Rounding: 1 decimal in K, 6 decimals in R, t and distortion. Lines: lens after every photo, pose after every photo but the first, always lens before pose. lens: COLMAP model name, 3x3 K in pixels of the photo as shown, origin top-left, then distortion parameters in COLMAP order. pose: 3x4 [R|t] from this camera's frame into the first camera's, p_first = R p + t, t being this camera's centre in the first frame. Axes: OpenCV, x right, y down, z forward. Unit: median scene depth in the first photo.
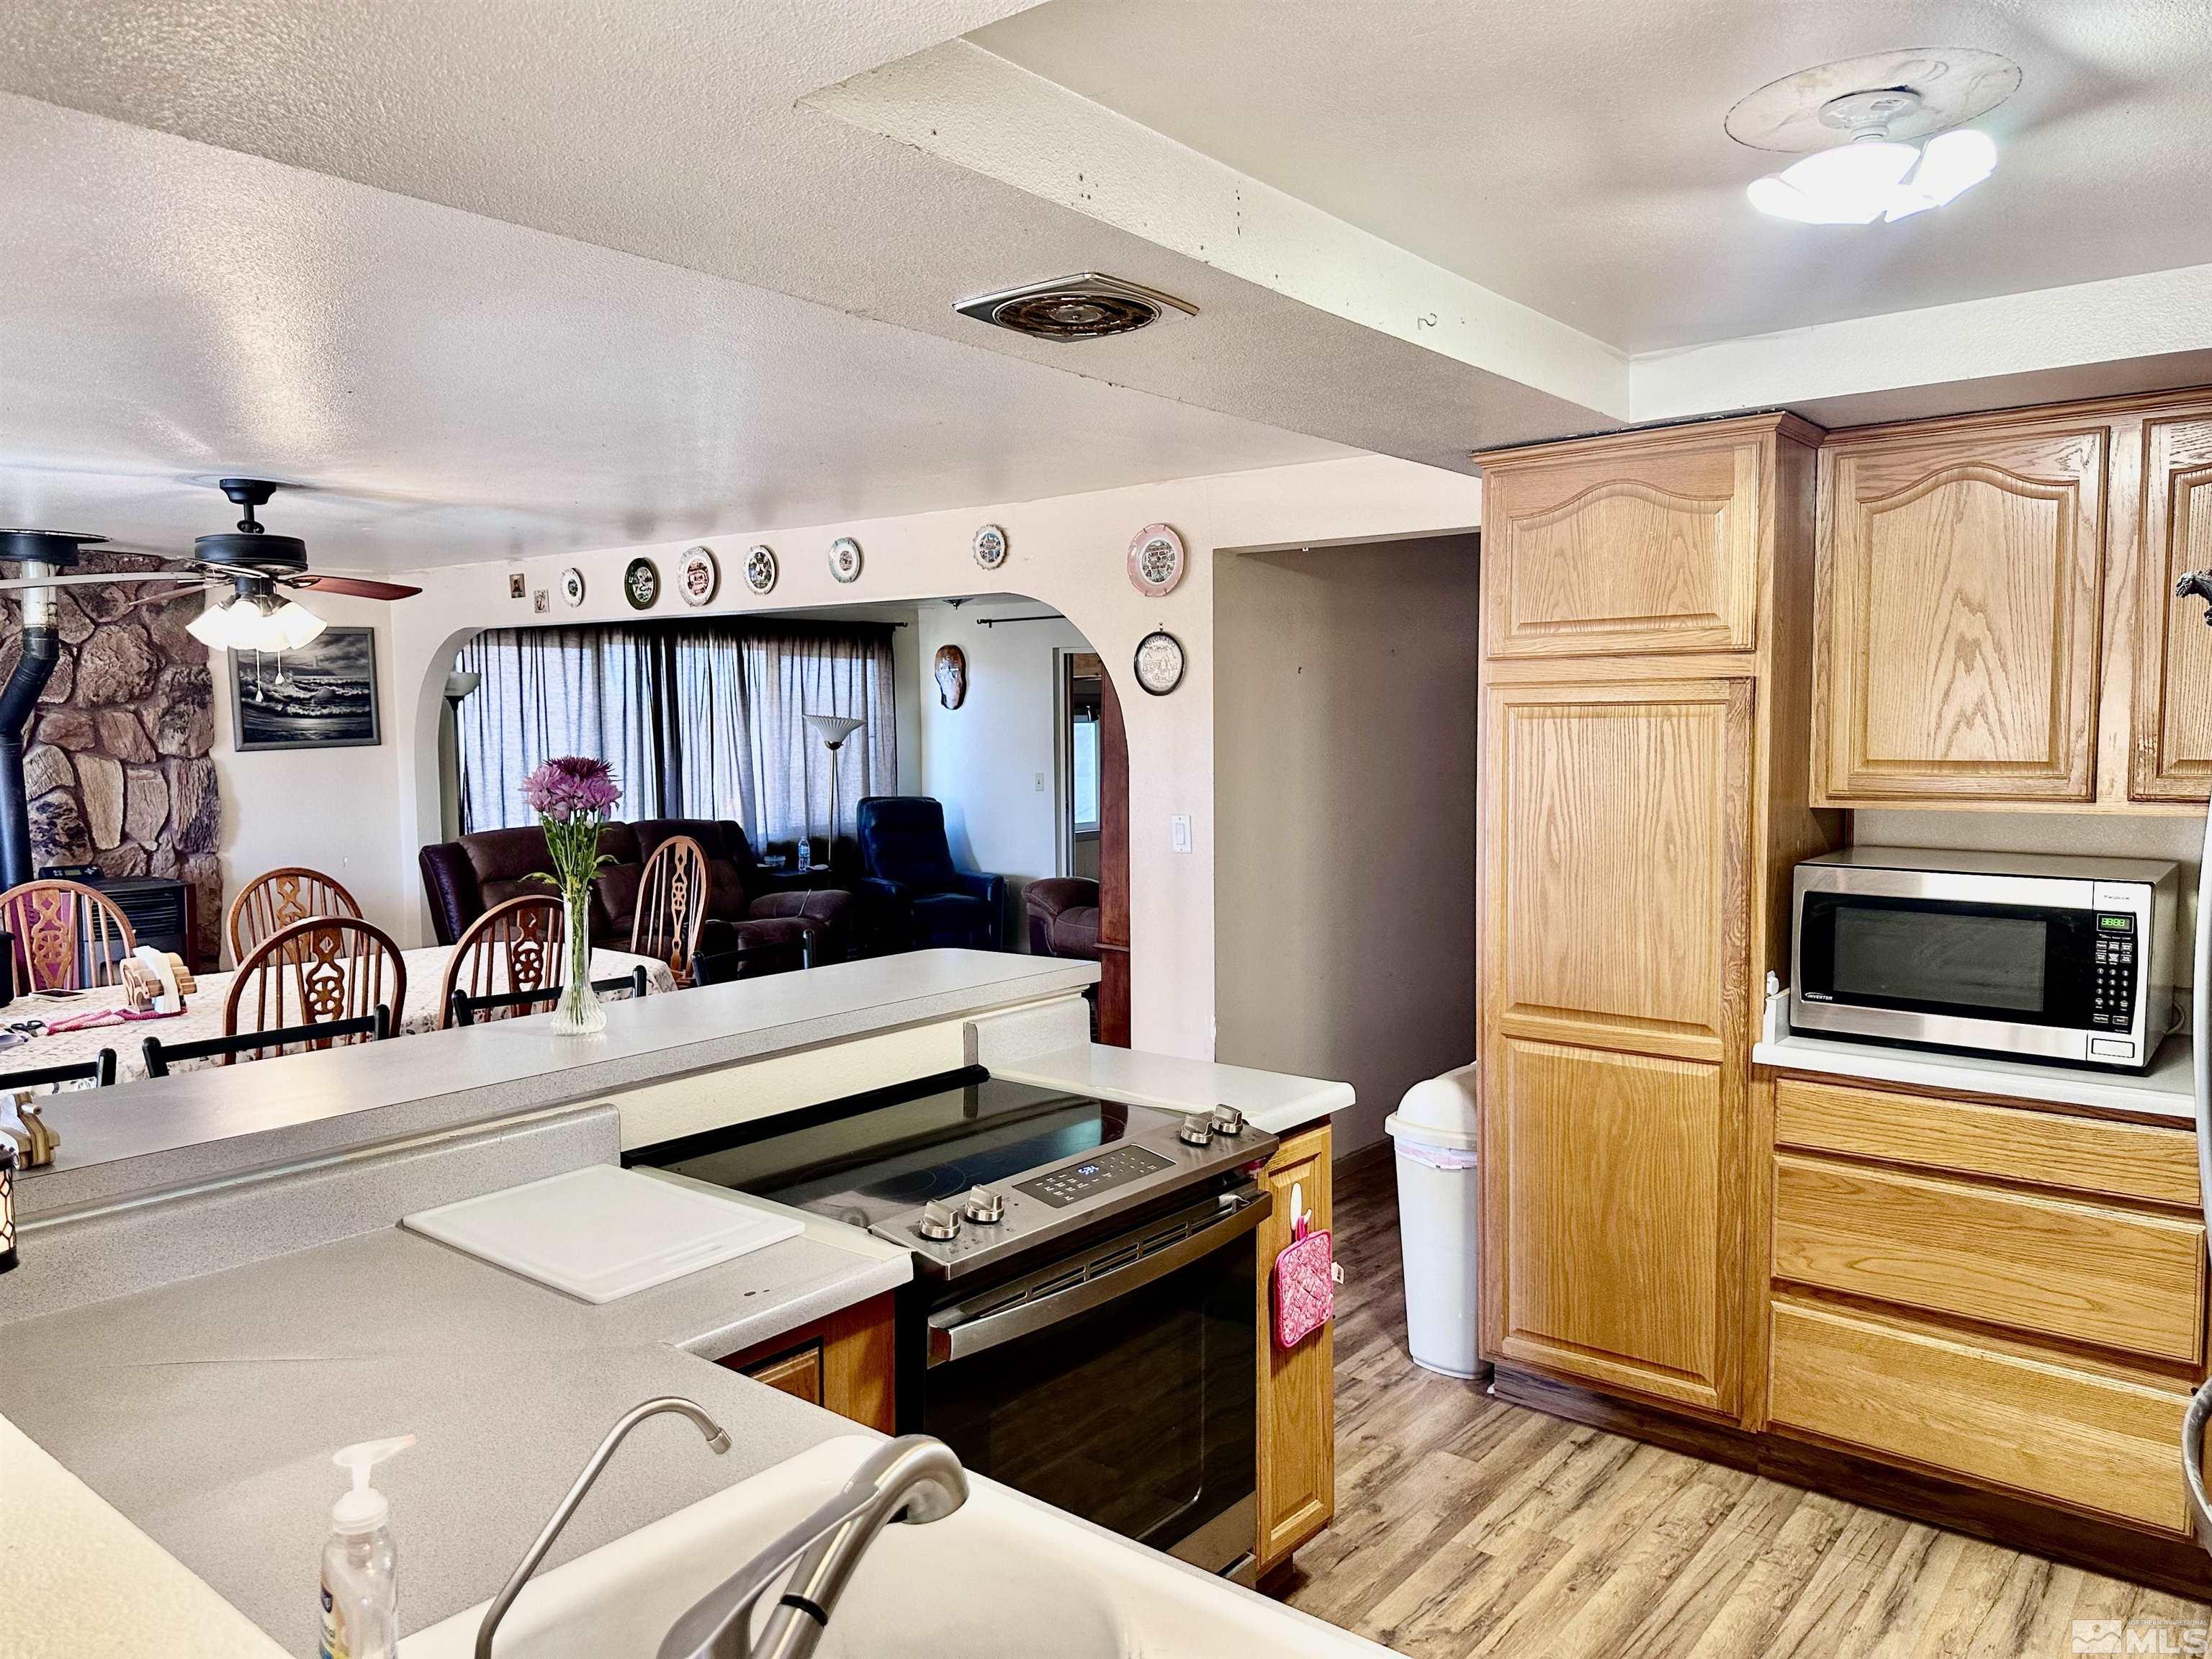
lens RADIAL K [[1543.7, 0, 1108.4], [0, 1543.7, 831.6], [0, 0, 1]] dist [-0.004825, 0.000997]
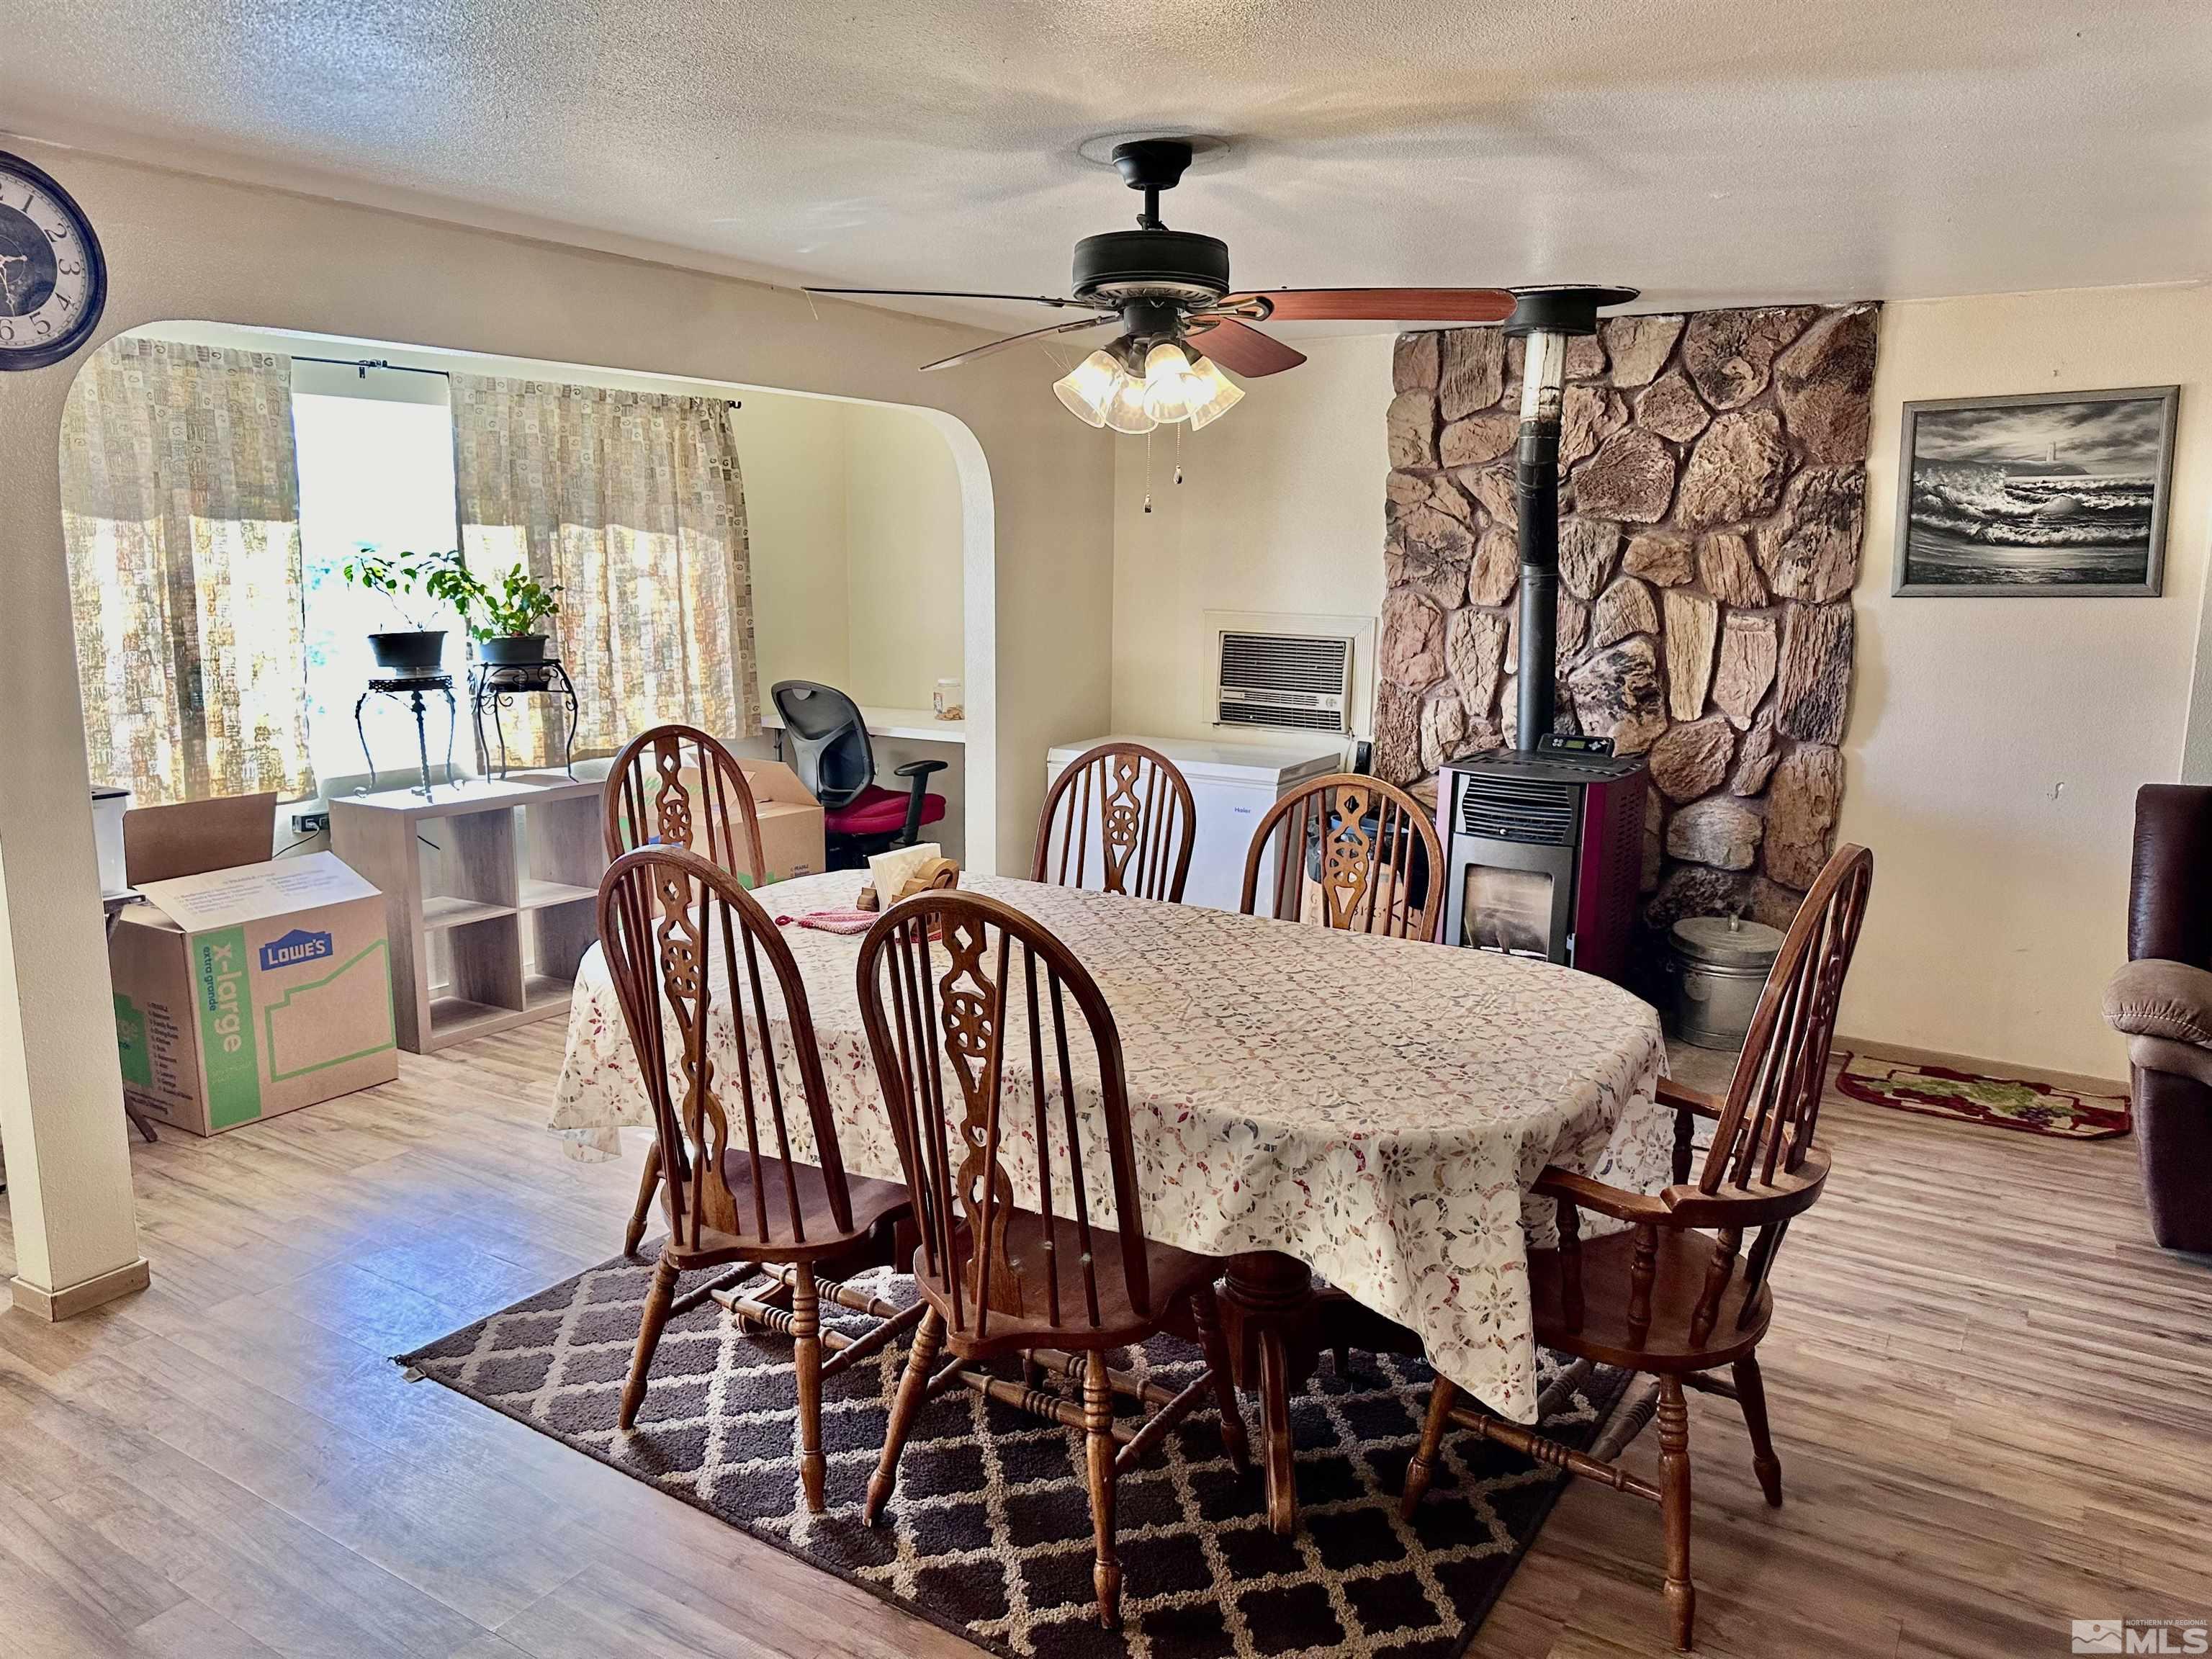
lens RADIAL K [[1543.7, 0, 1106.9], [0, 1543.7, 813.5], [0, 0, 1]] dist [-0.004825, 0.000997]
pose [[0.149042, 0.183467, -0.971662, 0.043769], [-0.078063, 0.981753, 0.173398, -0.051293], [0.985745, 0.050007, 0.160644, 0.593942]]
